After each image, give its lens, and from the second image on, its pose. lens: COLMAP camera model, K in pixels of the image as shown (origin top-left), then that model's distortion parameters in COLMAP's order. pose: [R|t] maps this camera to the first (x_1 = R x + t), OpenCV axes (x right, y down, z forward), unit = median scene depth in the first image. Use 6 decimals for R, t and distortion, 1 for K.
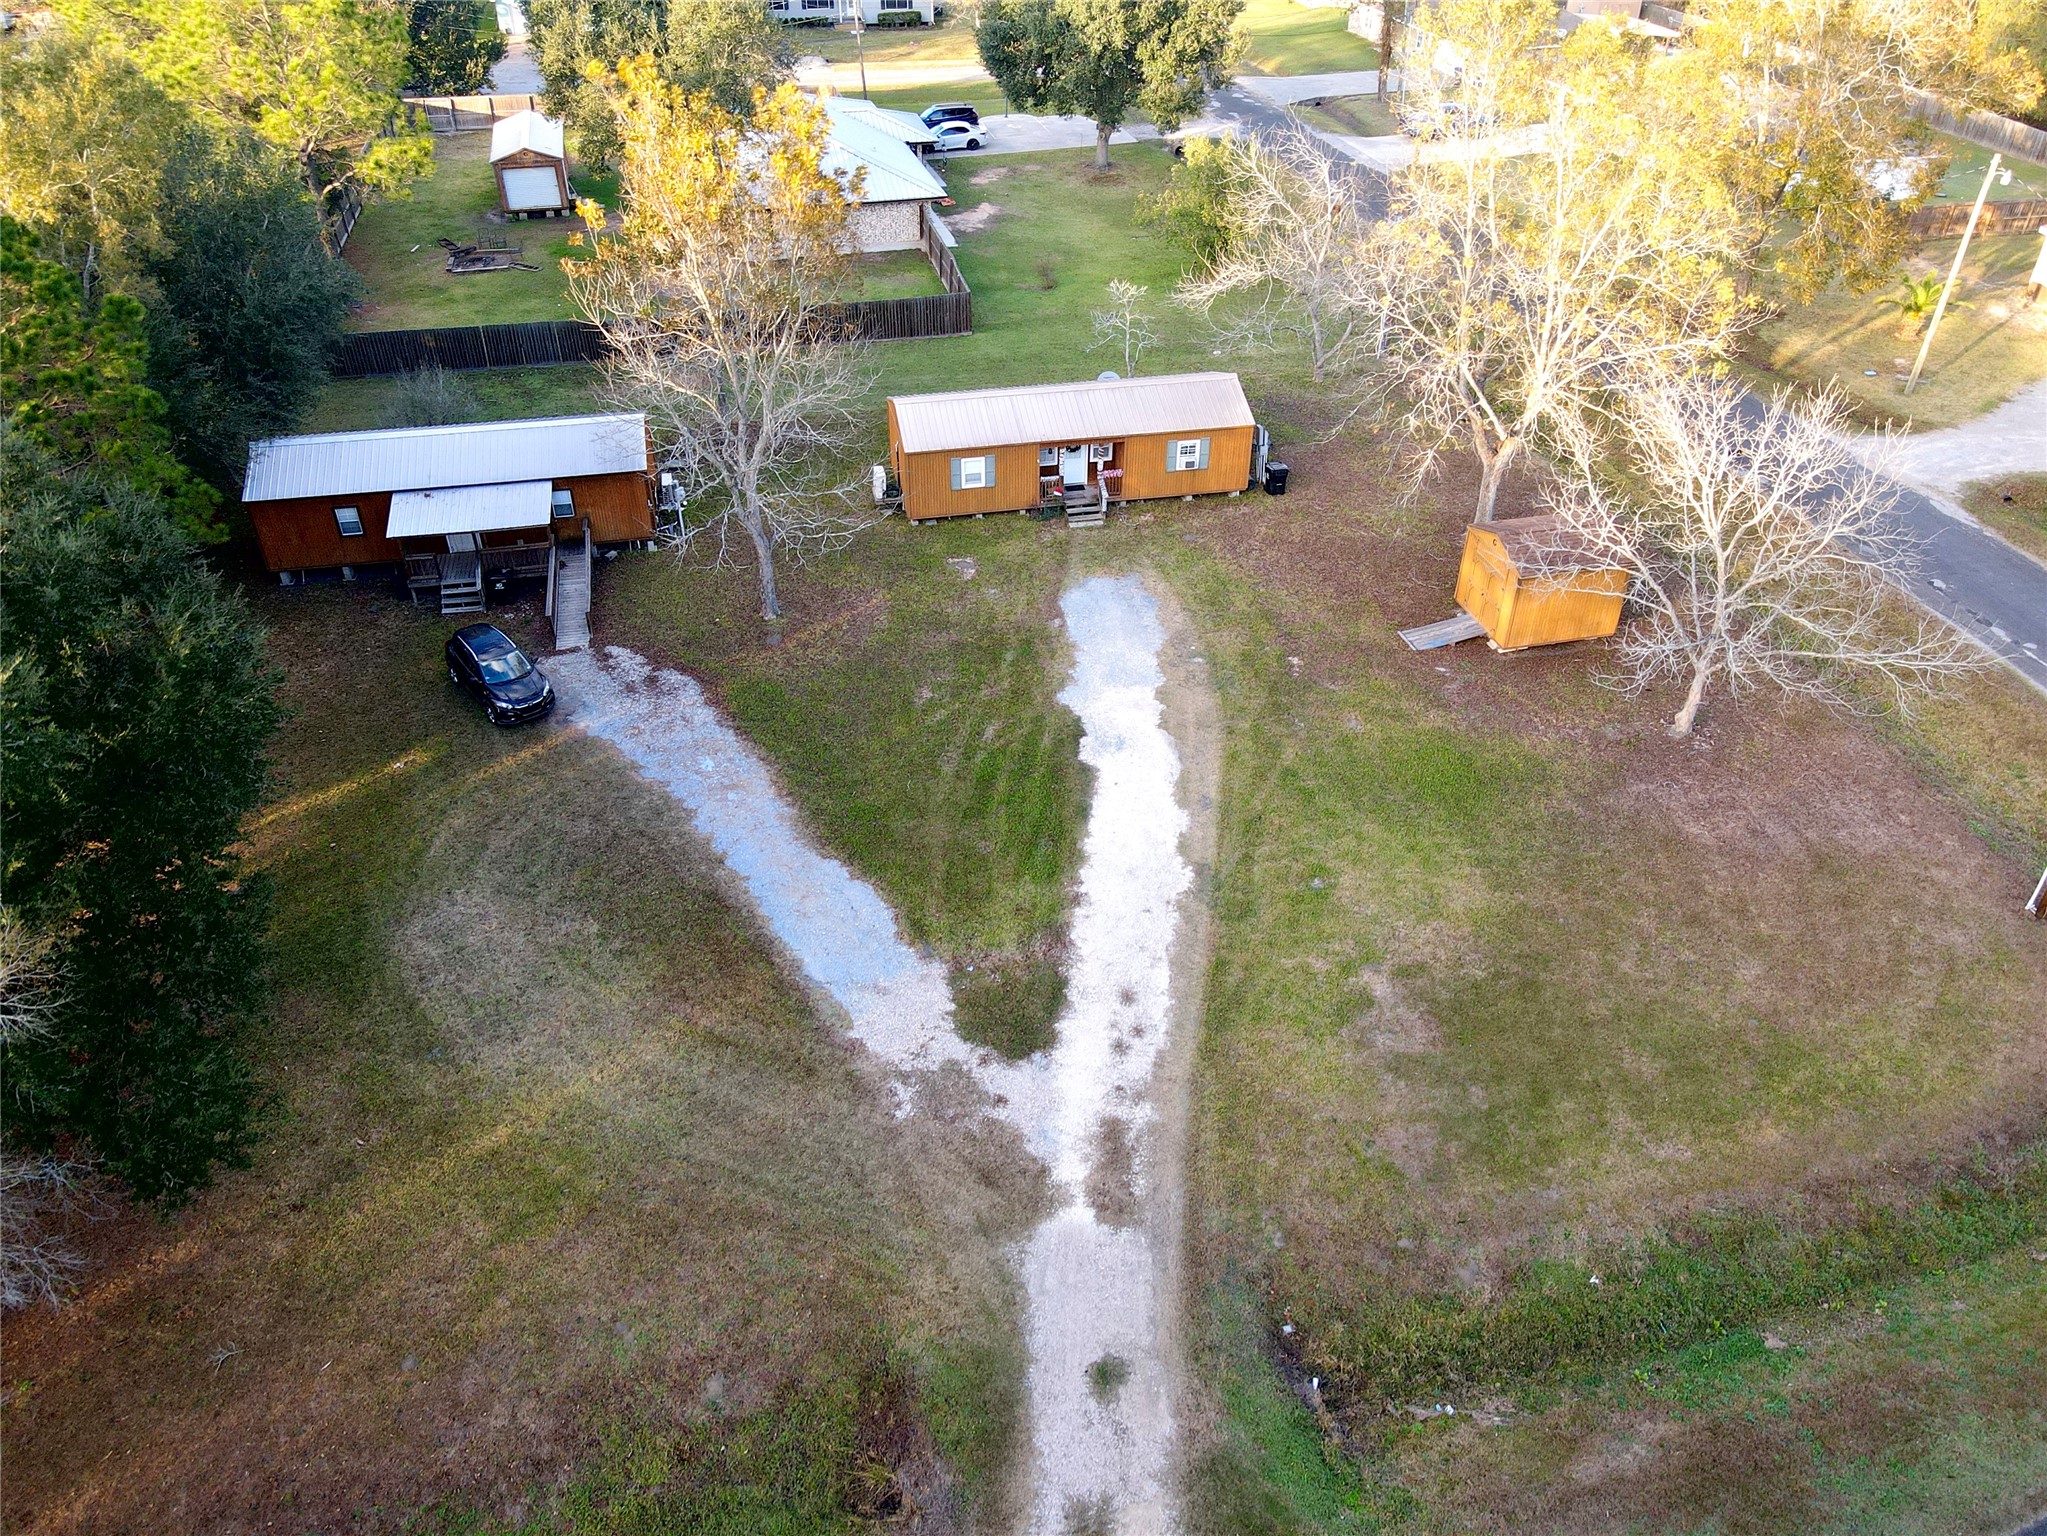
lens RADIAL K [[1500.6, 0, 1017.8], [0, 1500.6, 743.7], [0, 0, 1]] dist [-0.003657, 0.037632]
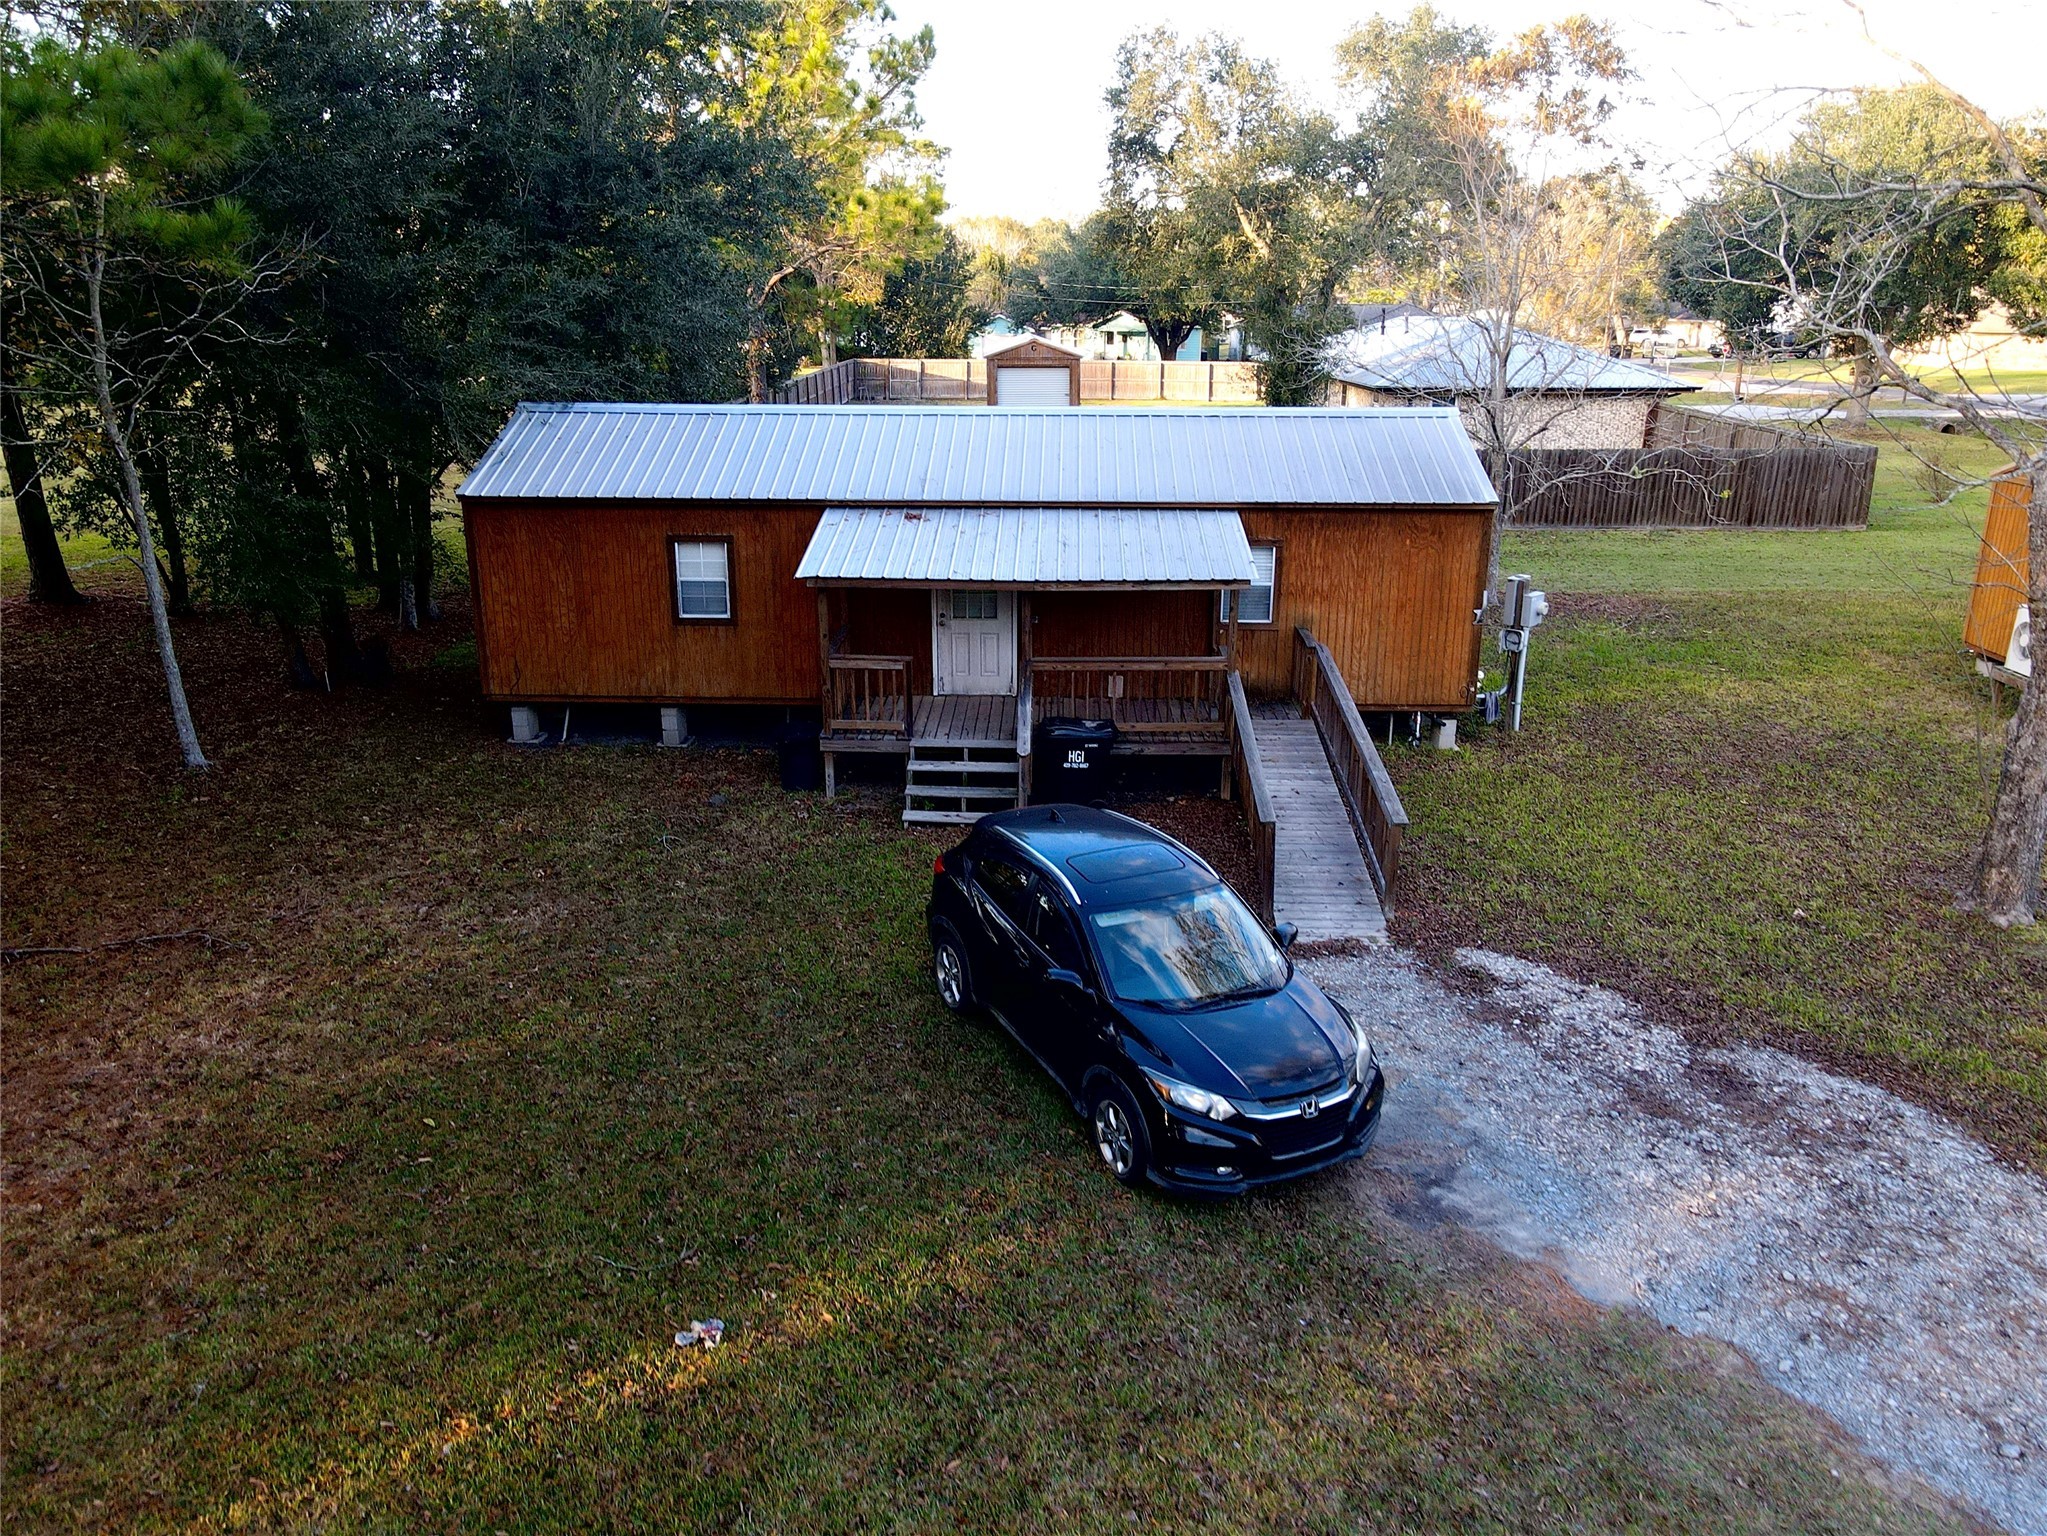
lens RADIAL K [[1500.6, 0, 1017.8], [0, 1500.6, 743.7], [0, 0, 1]] dist [-0.003657, 0.037632]
pose [[0.973791, 0.067594, -0.217168, -0.283109], [-0.133122, 0.943571, -0.303238, -0.004145], [0.184416, 0.324200, 0.927839, 0.677786]]
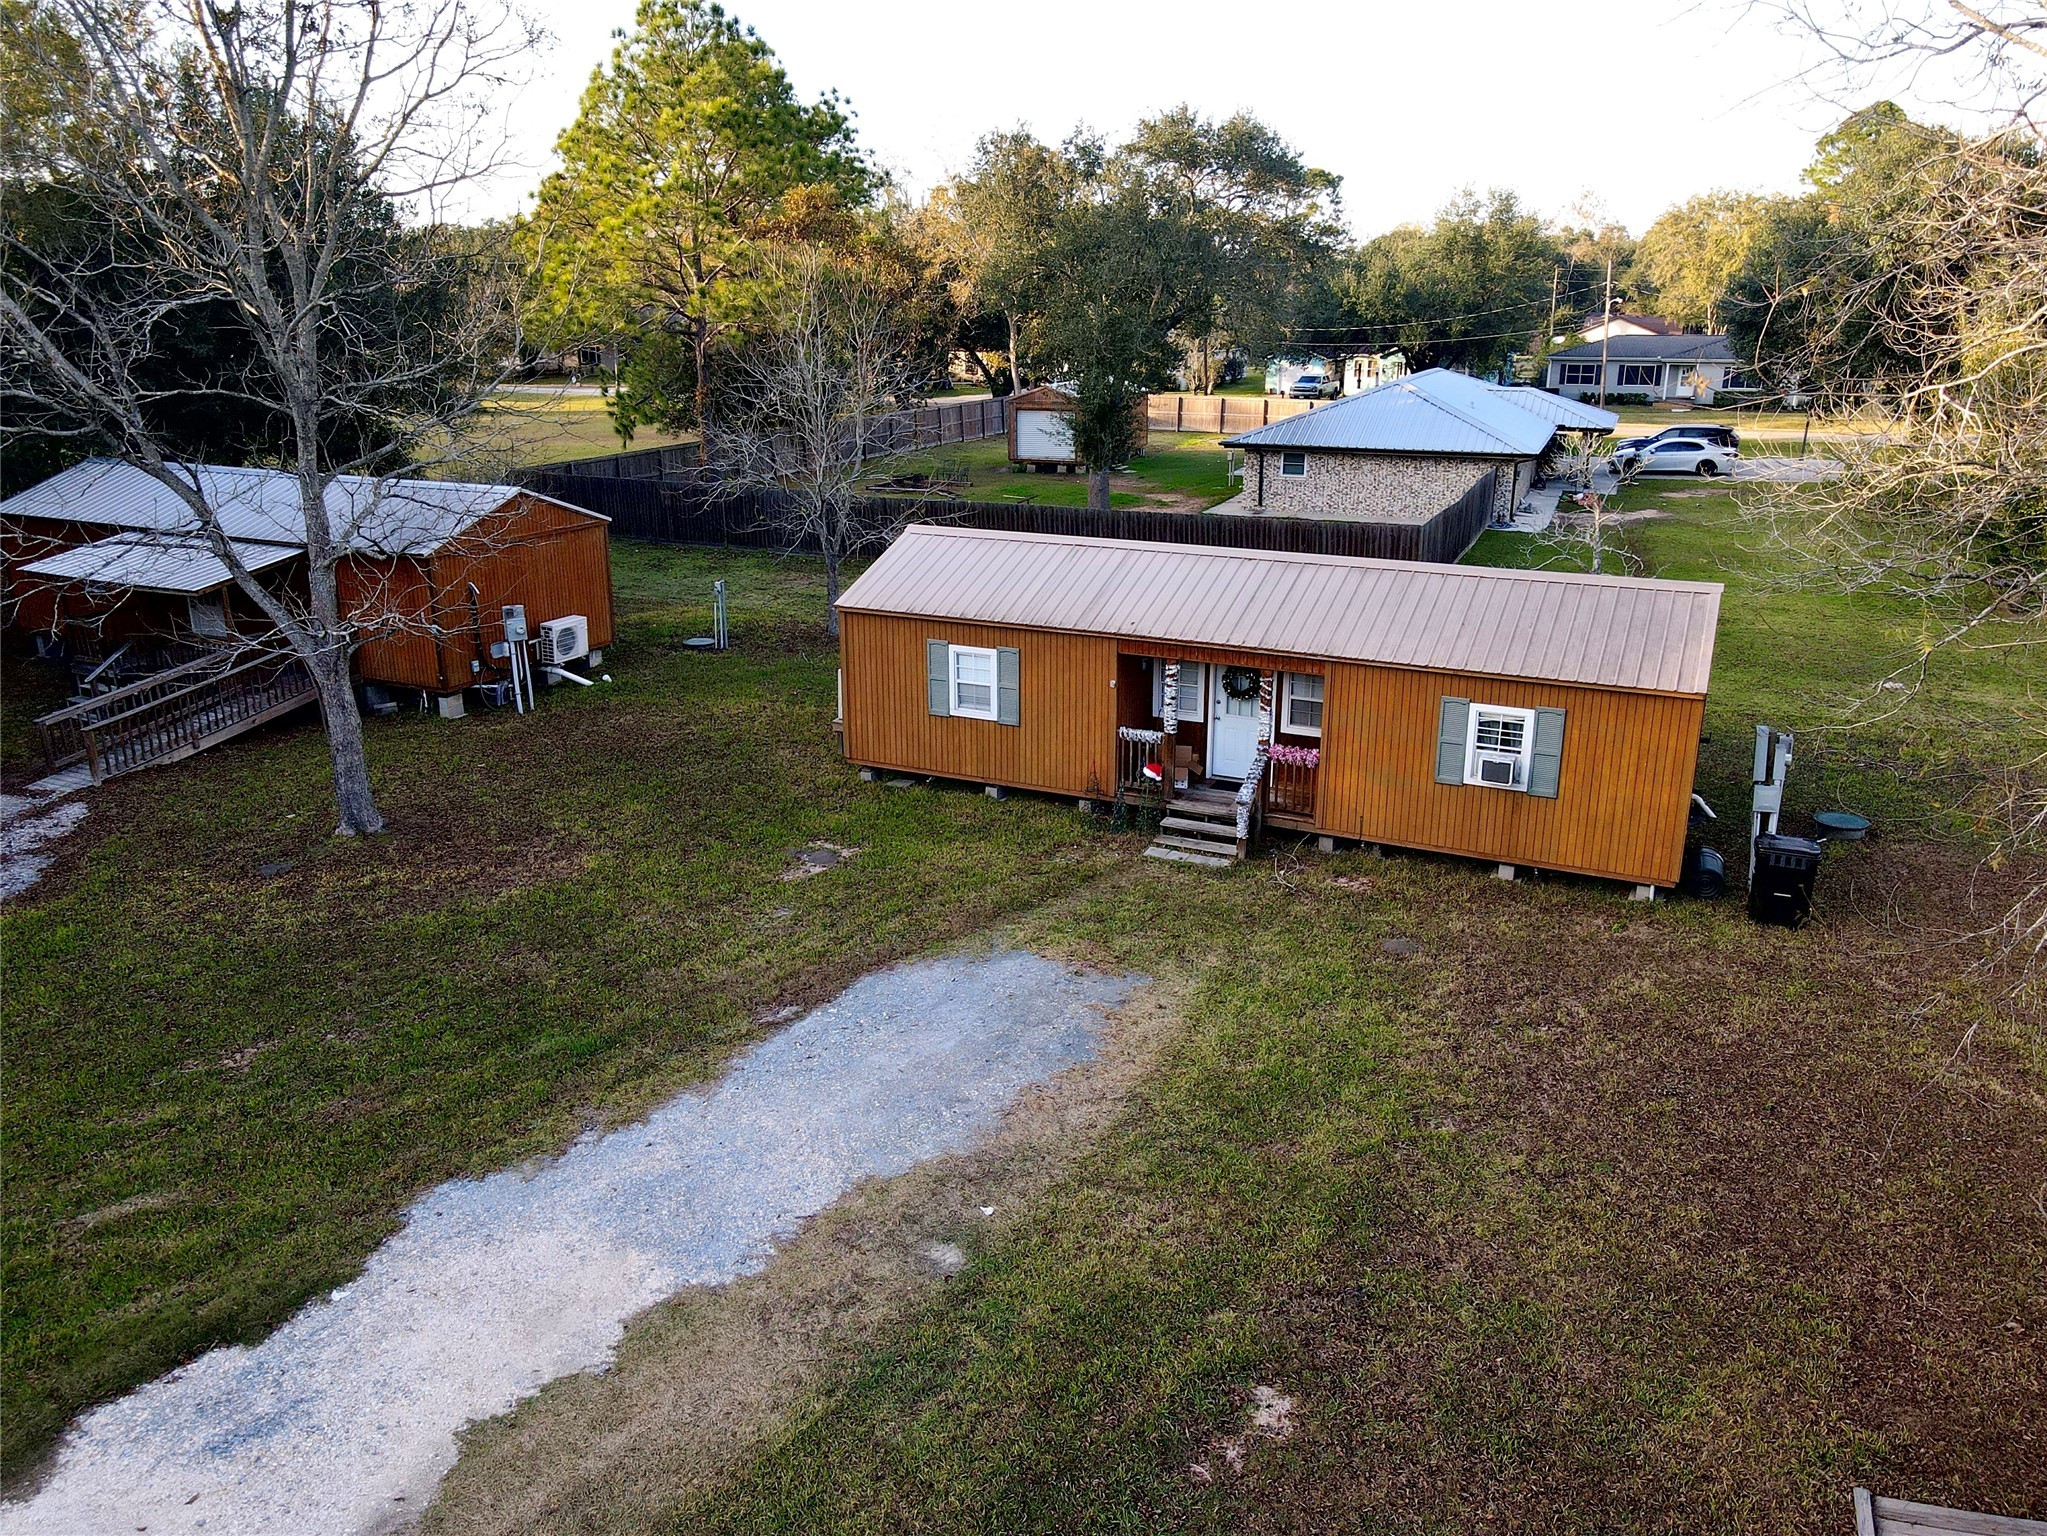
lens RADIAL K [[1500.6, 0, 1017.8], [0, 1500.6, 743.7], [0, 0, 1]] dist [-0.003657, 0.037632]
pose [[0.798346, 0.171344, -0.577308, 0.255409], [-0.346764, 0.914579, -0.208086, -0.083297], [0.492339, 0.366315, 0.789567, 0.716280]]
